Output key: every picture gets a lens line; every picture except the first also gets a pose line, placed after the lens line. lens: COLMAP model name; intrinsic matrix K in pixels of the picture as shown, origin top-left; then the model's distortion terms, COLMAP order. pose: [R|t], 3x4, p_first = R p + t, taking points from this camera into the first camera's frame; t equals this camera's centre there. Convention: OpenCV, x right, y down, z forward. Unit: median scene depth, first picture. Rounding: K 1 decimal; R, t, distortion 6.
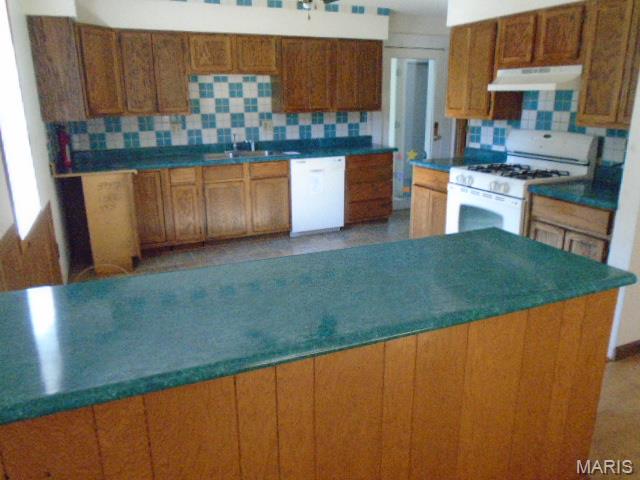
lens RADIAL K [[491.8, 0, 320.8], [0, 491.8, 239.9], [0, 0, 1]] dist [-0.001211, -0.012258]
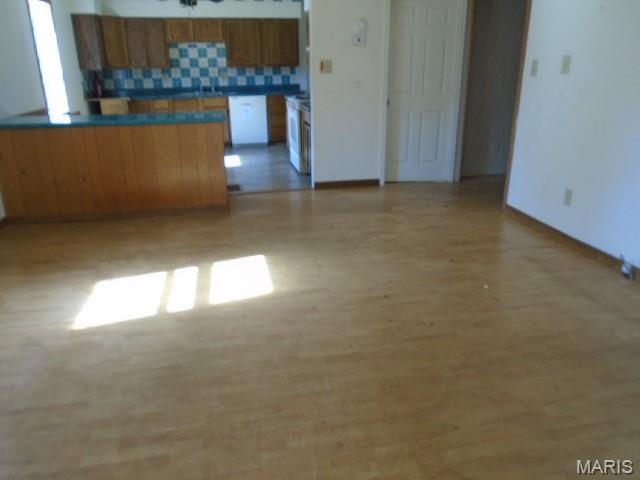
lens RADIAL K [[491.8, 0, 319.6], [0, 491.8, 239.7], [0, 0, 1]] dist [-0.001211, -0.012258]
pose [[0.979081, 0.067597, -0.191915, 0.549203], [-0.054611, 0.995896, 0.072173, 0.164068], [0.196006, -0.060183, 0.978754, -0.525190]]
